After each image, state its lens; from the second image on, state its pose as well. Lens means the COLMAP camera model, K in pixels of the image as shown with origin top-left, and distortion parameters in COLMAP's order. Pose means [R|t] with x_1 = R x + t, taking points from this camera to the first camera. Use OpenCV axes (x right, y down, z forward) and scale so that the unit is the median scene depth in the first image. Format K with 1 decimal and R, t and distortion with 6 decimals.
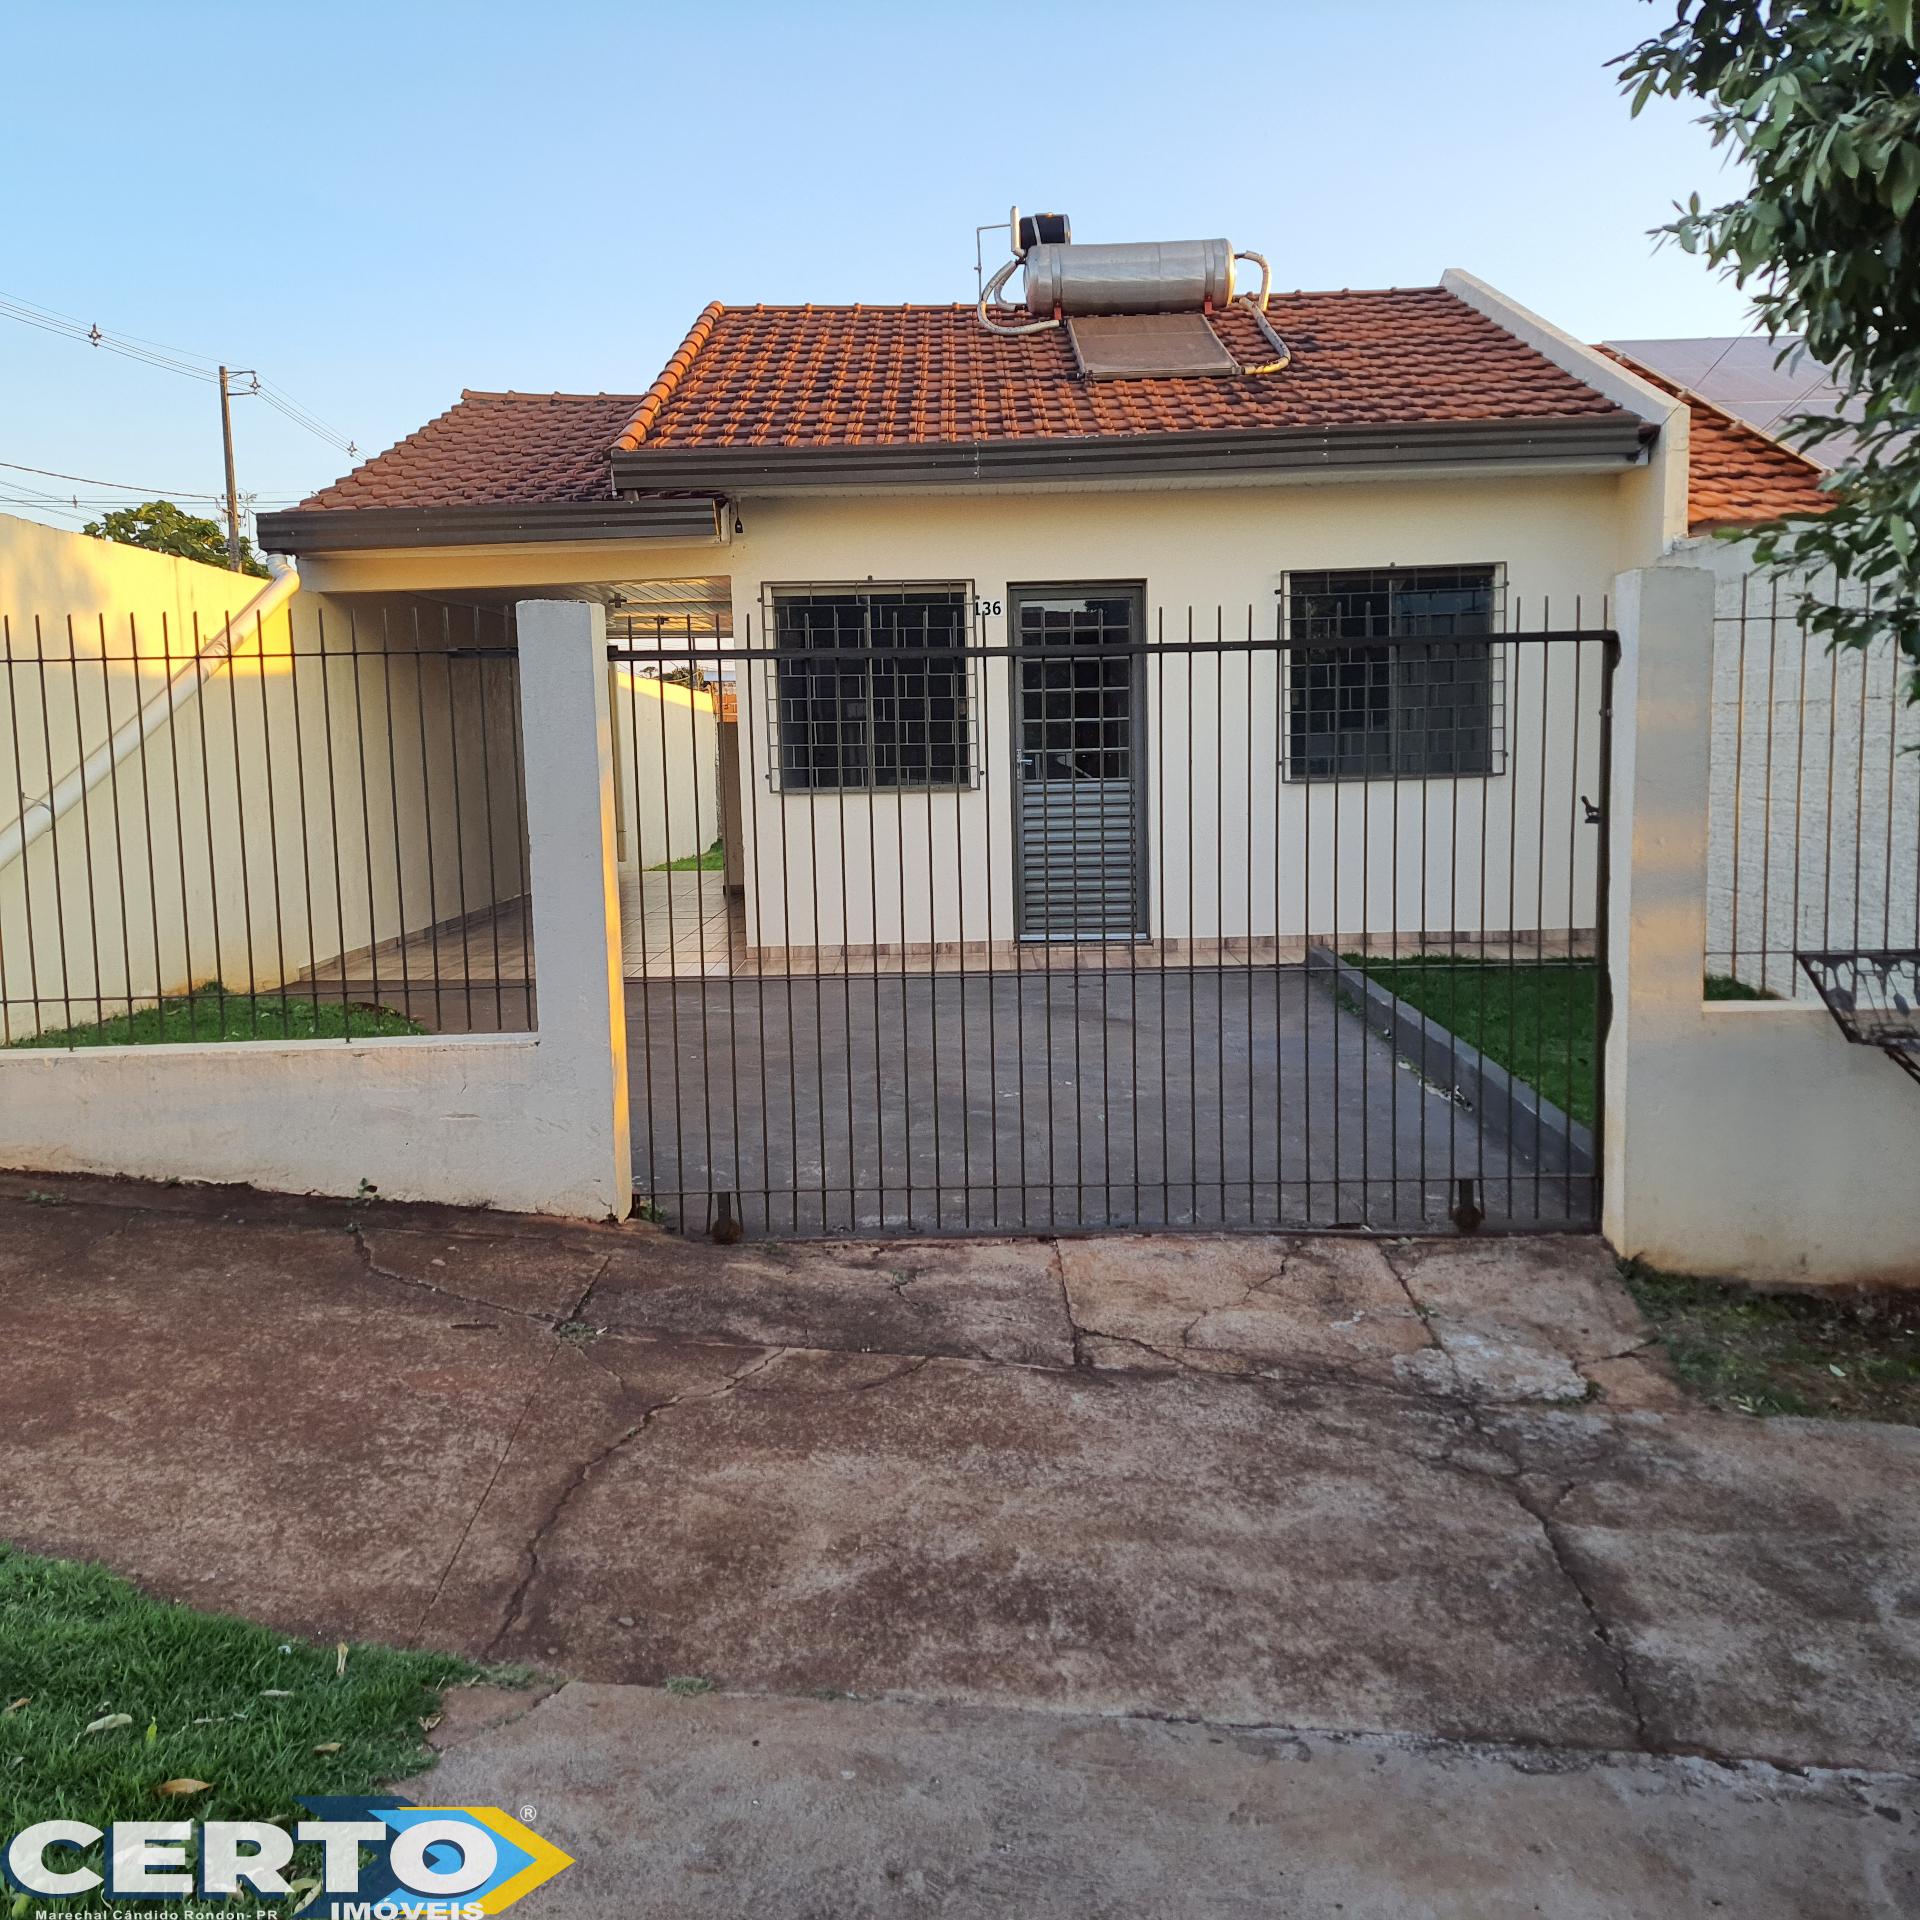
lens RADIAL K [[1895.1, 0, 960.0], [0, 1895.1, 960.0], [0, 0, 1]] dist [0.173131, -0.327772]
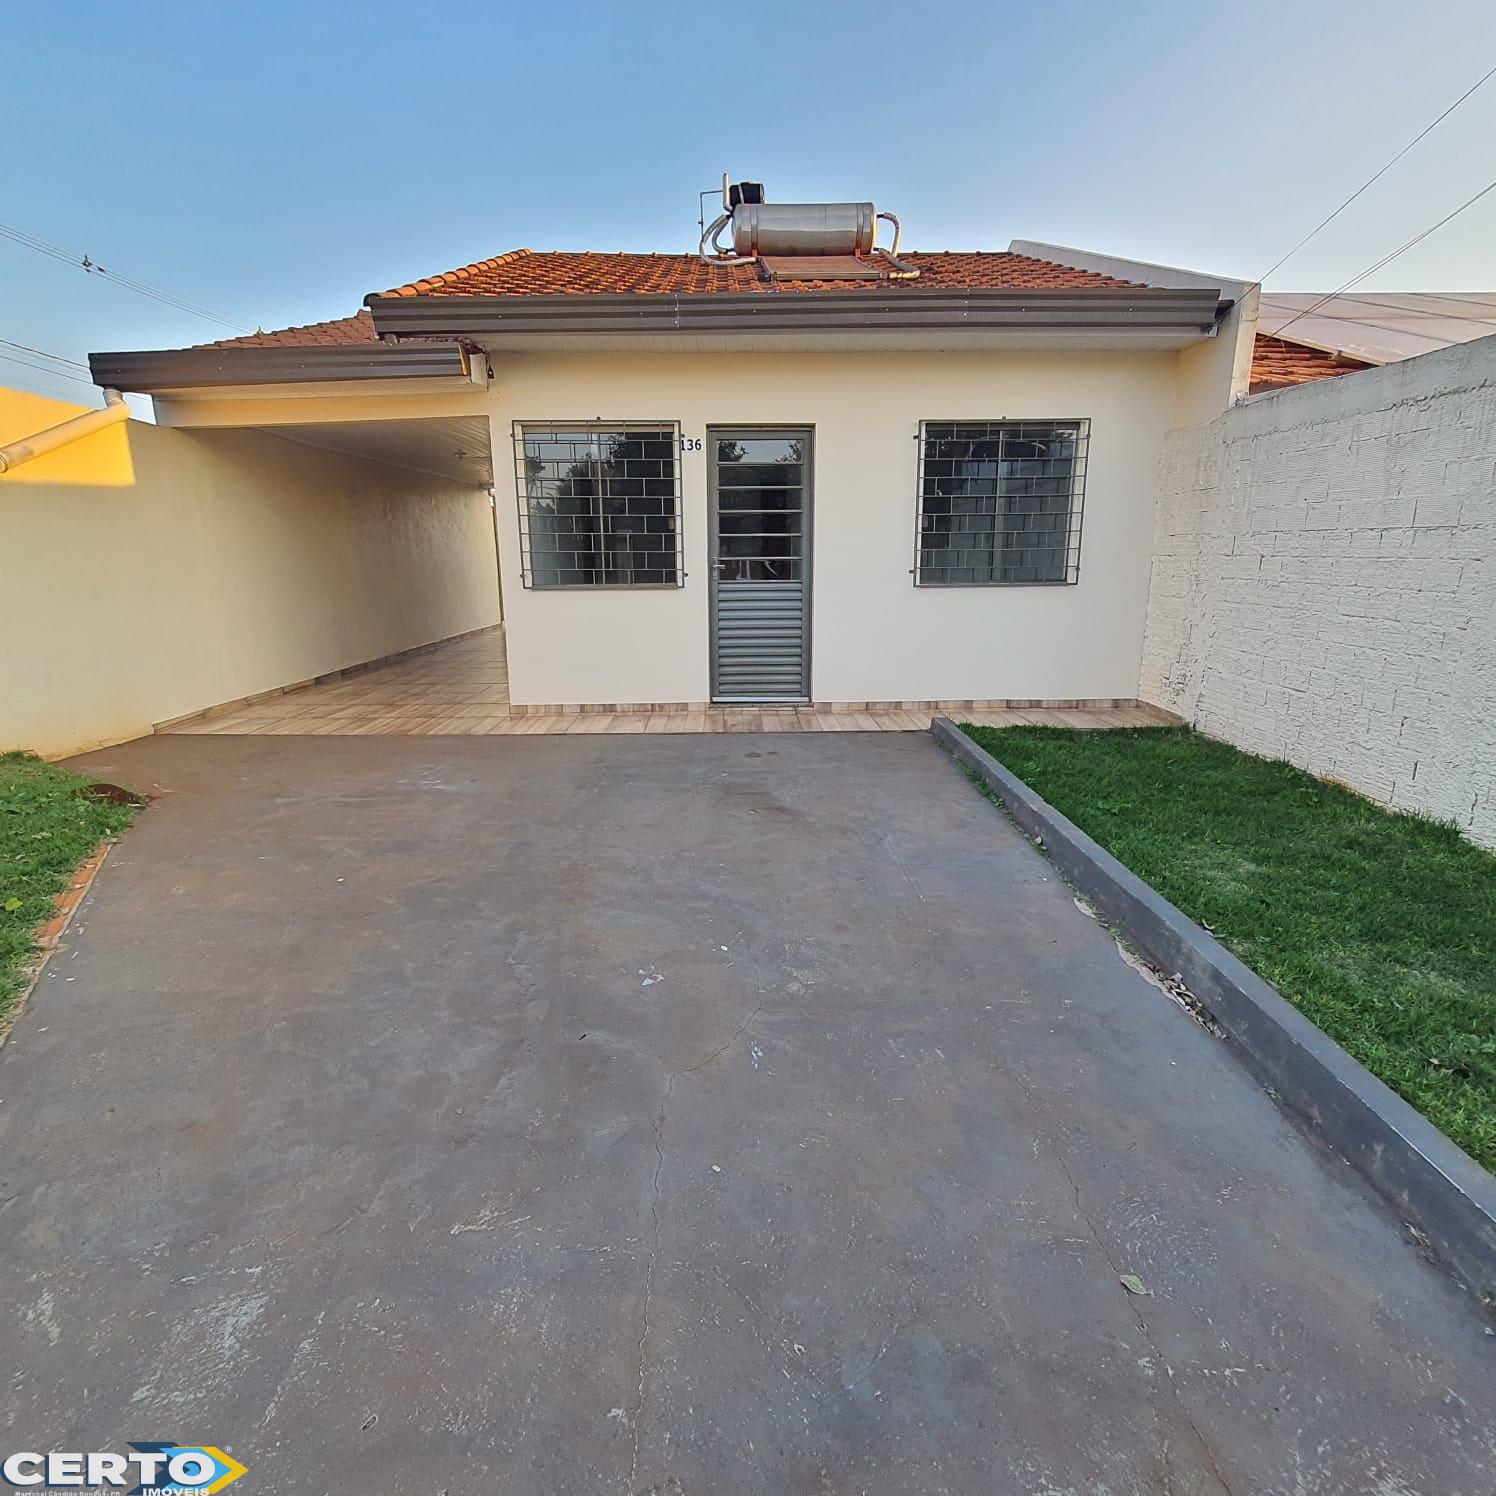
lens RADIAL K [[805.2, 0, 739.3], [0, 805.2, 750.7], [0, 0, 1]] dist [-0.004392, -0.000157]
pose [[0.999684, 0.012431, 0.021836, 0.039640], [-0.015017, 0.992345, 0.122580, -0.049547], [-0.020145, -0.122869, 0.992218, 0.459883]]
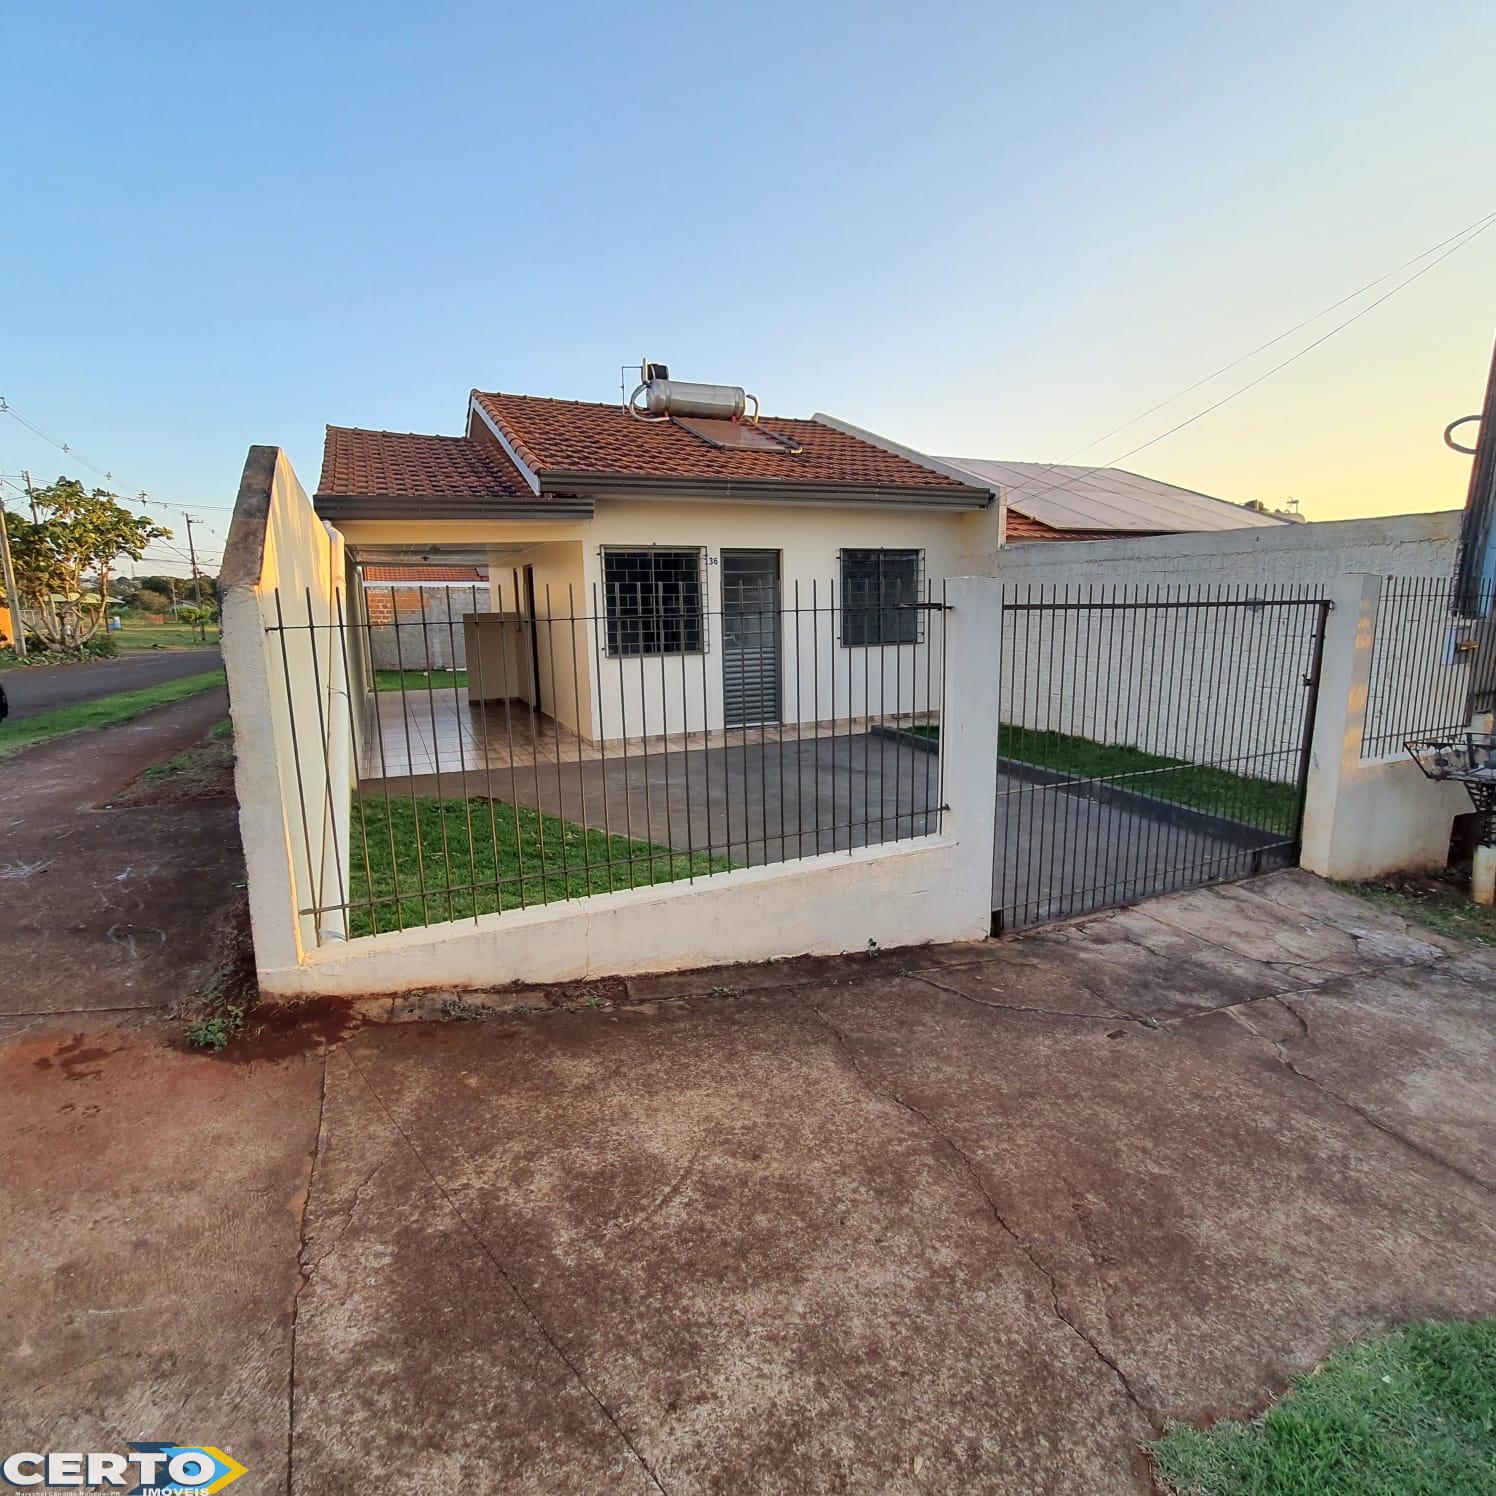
lens RADIAL K [[824.9, 0, 748.0], [0, 824.9, 748.0], [0, 0, 1]] dist [-0.017249, 0.001429]
pose [[0.902248, -0.068747, 0.425702, -0.345006], [0.046205, 0.996939, 0.063069, -0.046492], [-0.428735, -0.037234, 0.902663, 0.218873]]
